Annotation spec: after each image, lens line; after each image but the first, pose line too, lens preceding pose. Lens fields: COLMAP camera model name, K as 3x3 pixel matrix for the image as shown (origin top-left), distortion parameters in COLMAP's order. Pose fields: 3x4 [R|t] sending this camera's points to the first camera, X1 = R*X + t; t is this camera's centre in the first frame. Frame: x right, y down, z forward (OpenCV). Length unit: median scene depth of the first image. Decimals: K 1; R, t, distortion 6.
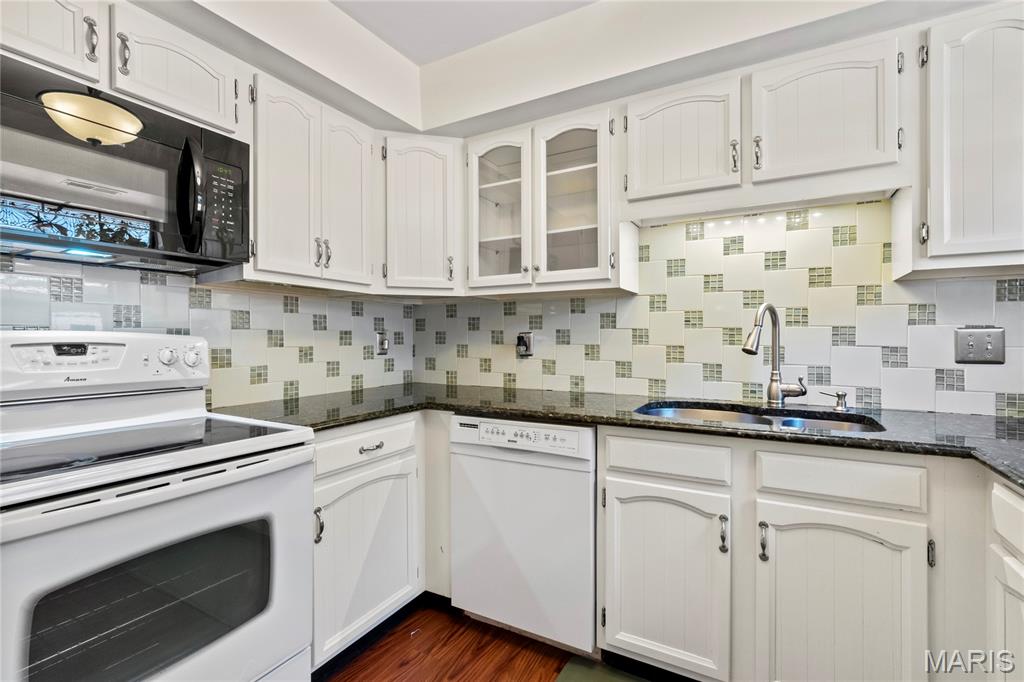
lens RADIAL K [[458.9, 0, 514.1], [0, 458.9, 340.3], [0, 0, 1]] dist [-0.009698, -0.000172]
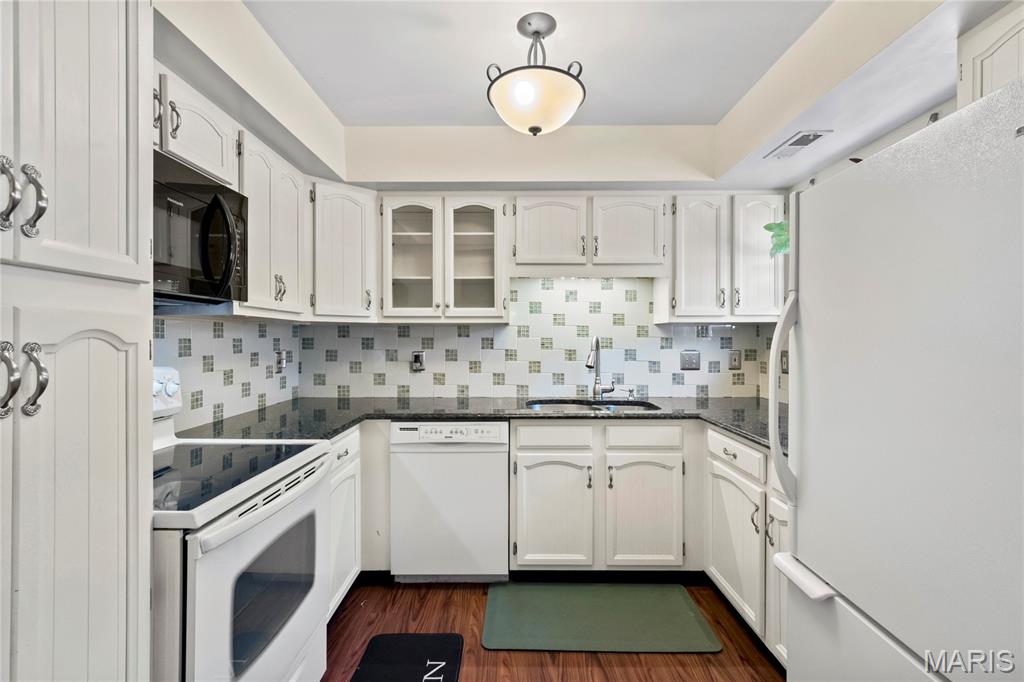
lens RADIAL K [[458.9, 0, 508.9], [0, 458.9, 340.3], [0, 0, 1]] dist [-0.009698, -0.000172]
pose [[0.876228, -0.001424, 0.481894, -0.465727], [0.001158, 0.999999, 0.000849, -0.062889], [-0.481895, -0.000186, 0.876229, -0.256408]]
